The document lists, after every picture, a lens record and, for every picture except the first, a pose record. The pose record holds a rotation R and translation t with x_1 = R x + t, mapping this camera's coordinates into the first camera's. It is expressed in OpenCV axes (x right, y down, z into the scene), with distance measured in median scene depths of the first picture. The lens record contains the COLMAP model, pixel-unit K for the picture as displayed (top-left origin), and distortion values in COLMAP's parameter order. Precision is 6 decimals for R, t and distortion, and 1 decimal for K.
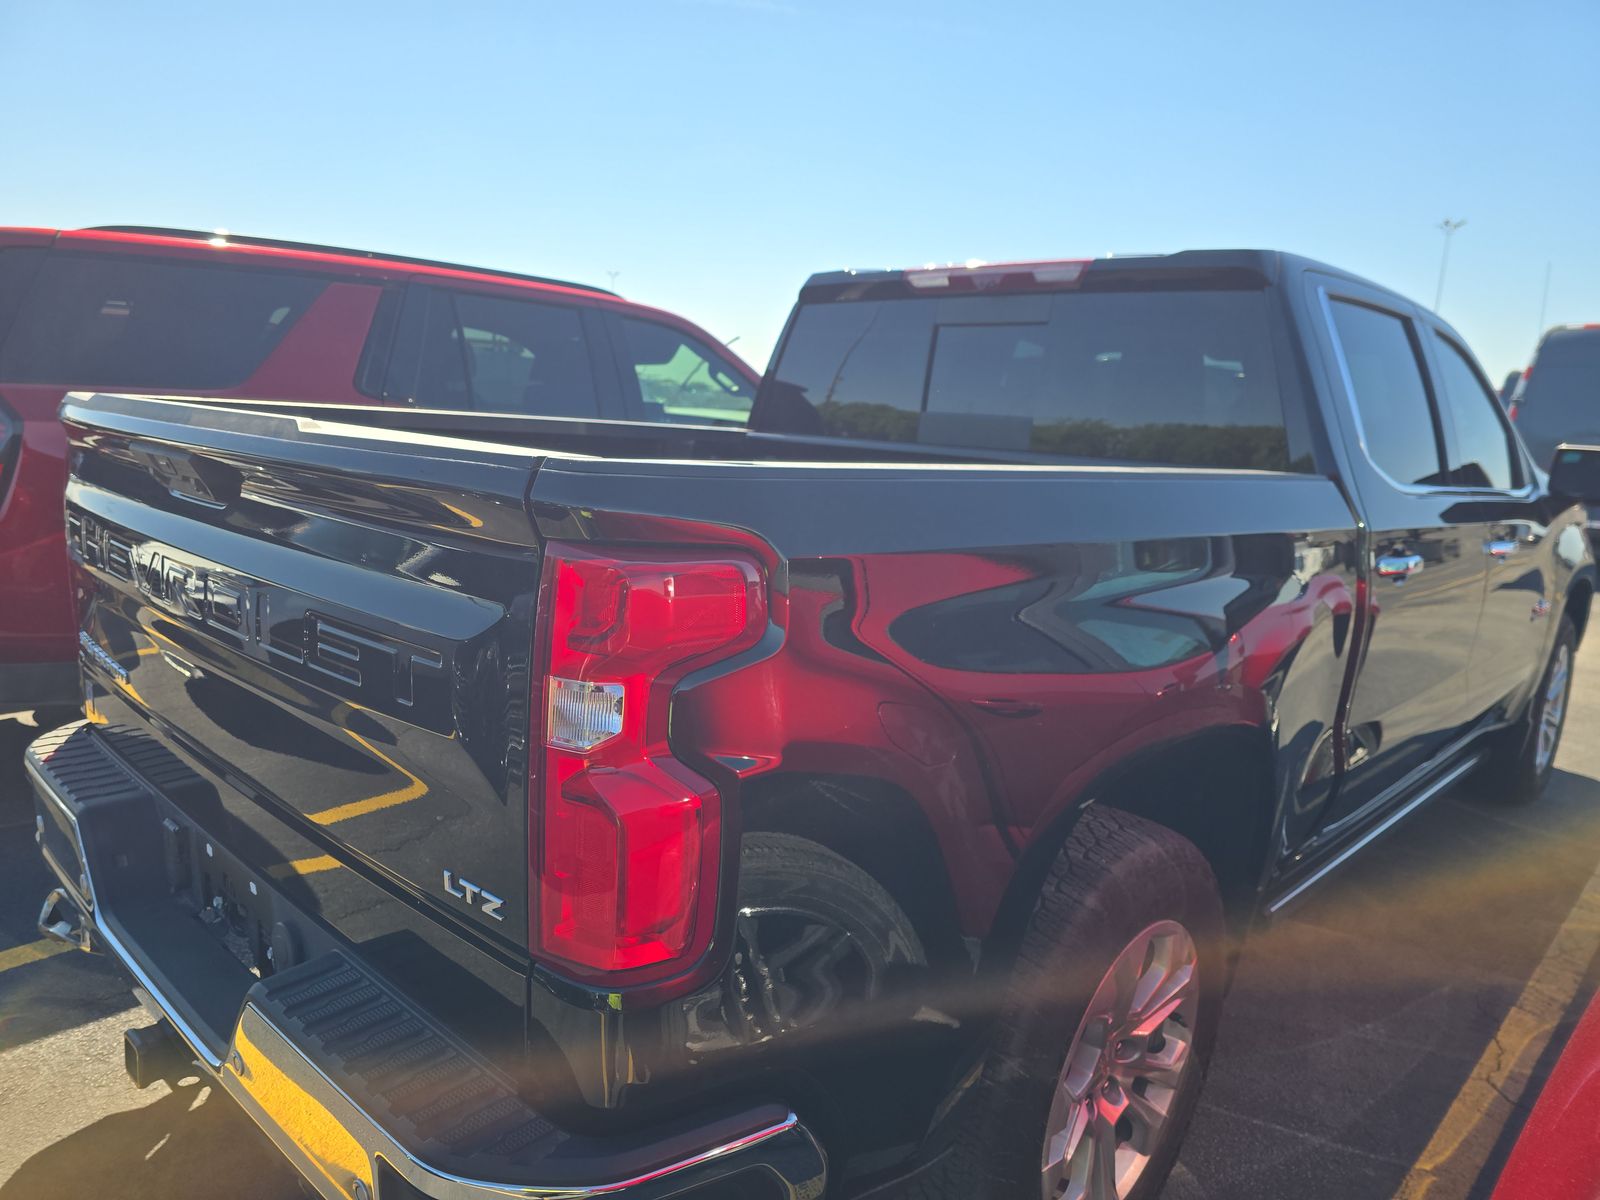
lens RADIAL K [[1107.1, 0, 800.0], [0, 1107.1, 600.0], [0, 0, 1]] dist [0.001019, 0.001409]
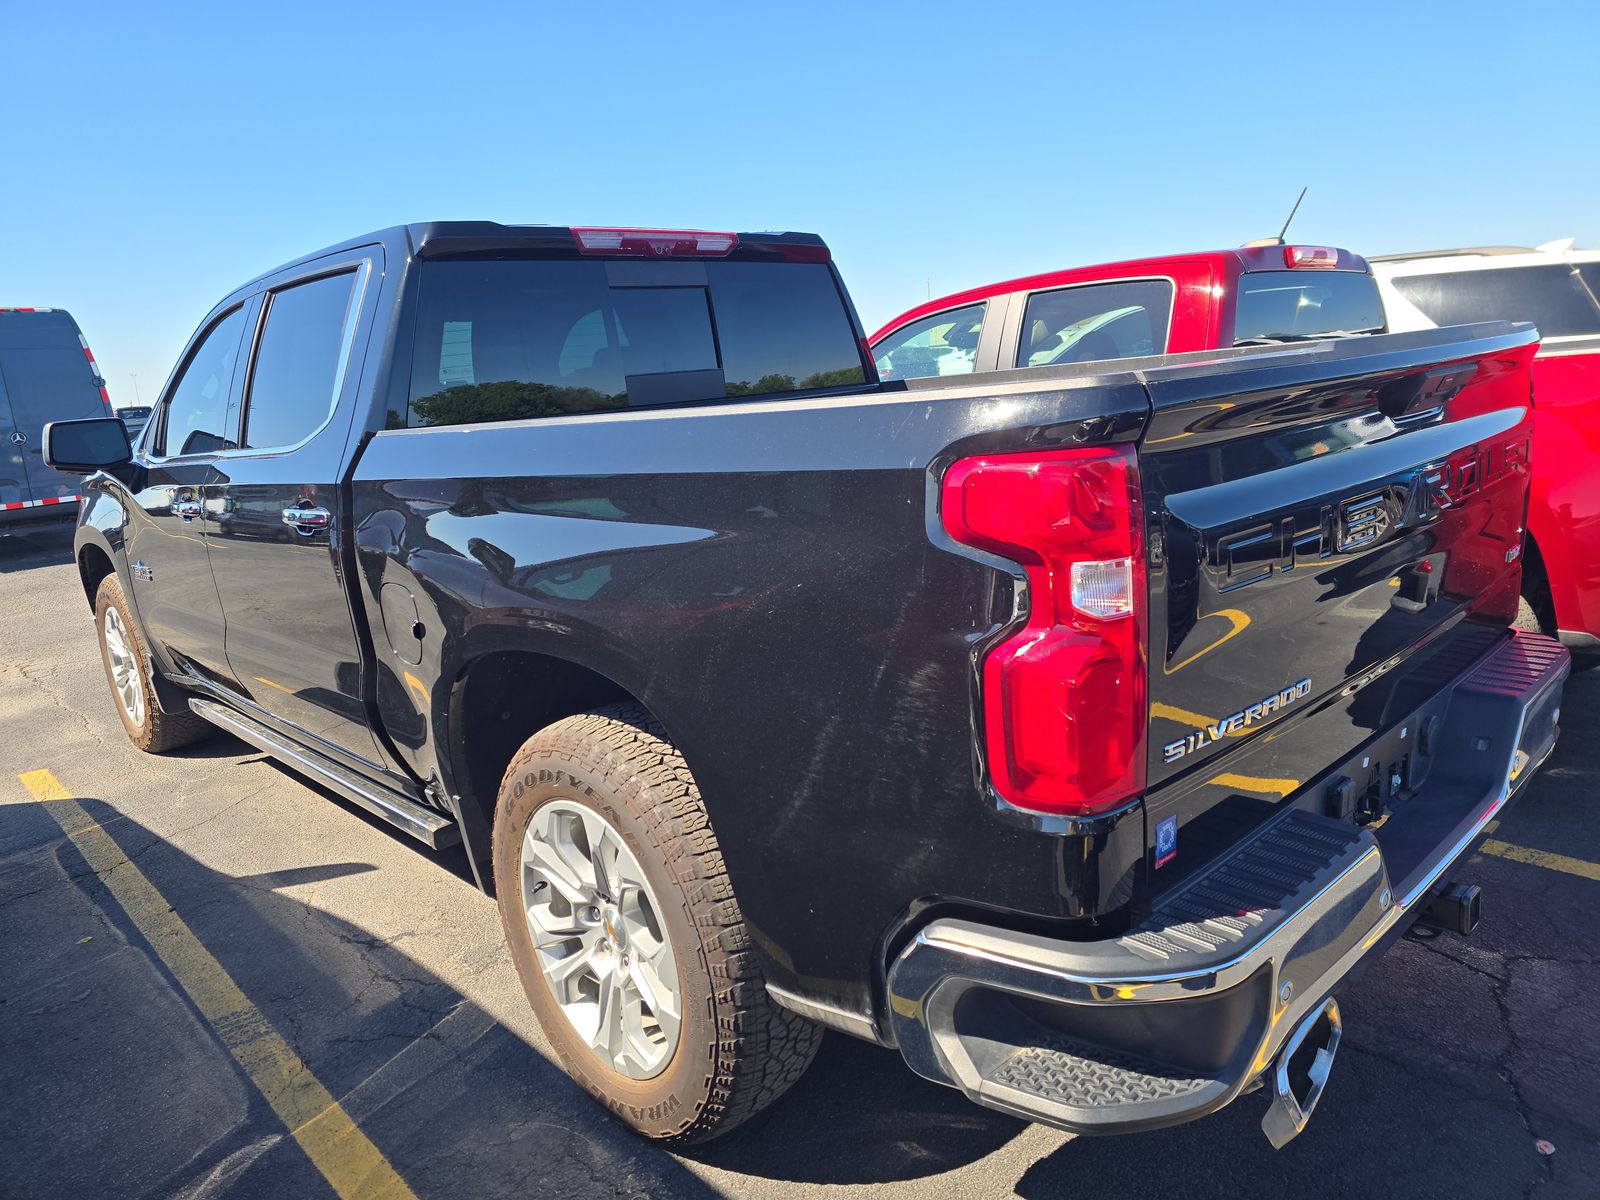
lens RADIAL K [[1107.1, 0, 800.0], [0, 1107.1, 600.0], [0, 0, 1]] dist [0.001019, 0.001409]
pose [[0.075991, -0.248968, 0.965526, -0.897835], [0.256663, 0.940580, 0.222335, -0.165150], [-0.963509, 0.230920, 0.135376, 0.780424]]
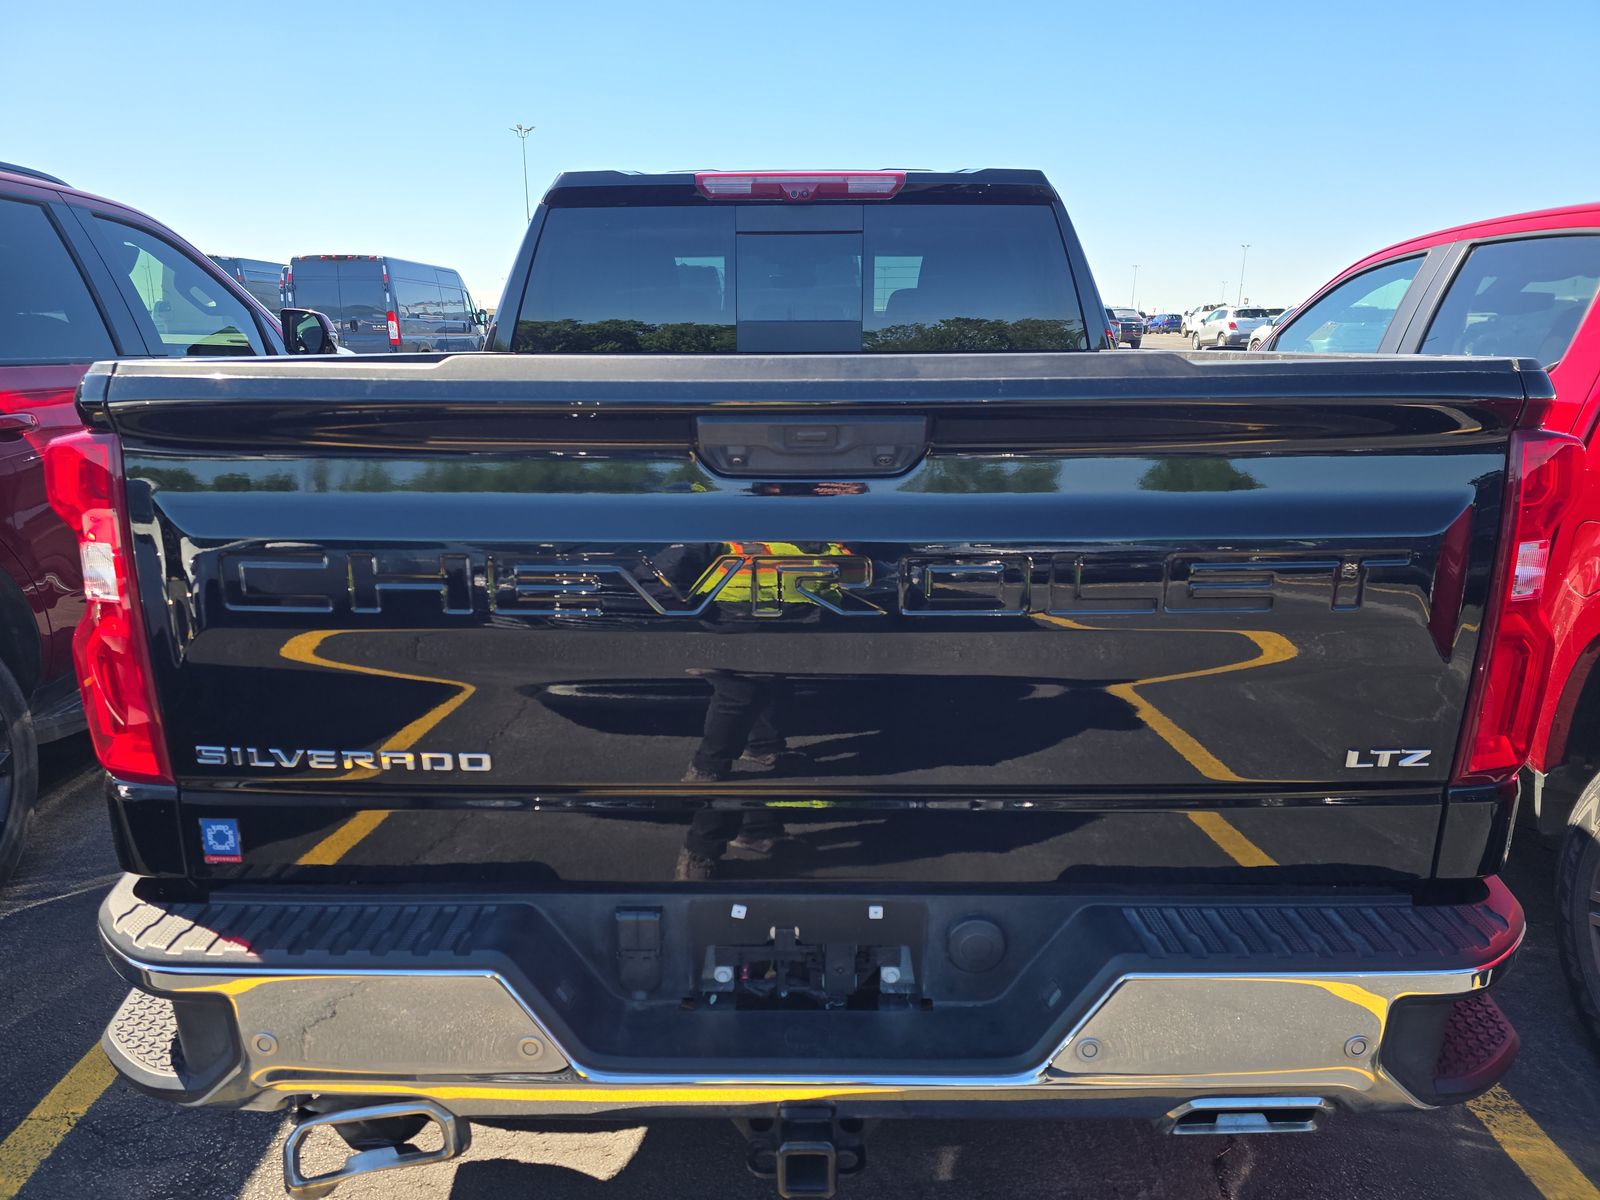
lens RADIAL K [[1107.1, 0, 800.0], [0, 1107.1, 600.0], [0, 0, 1]] dist [0.001019, 0.001409]
pose [[0.749207, -0.203064, 0.630440, -0.542988], [0.149846, 0.979129, 0.137301, -0.052476], [-0.645163, -0.008398, 0.763999, 0.198447]]
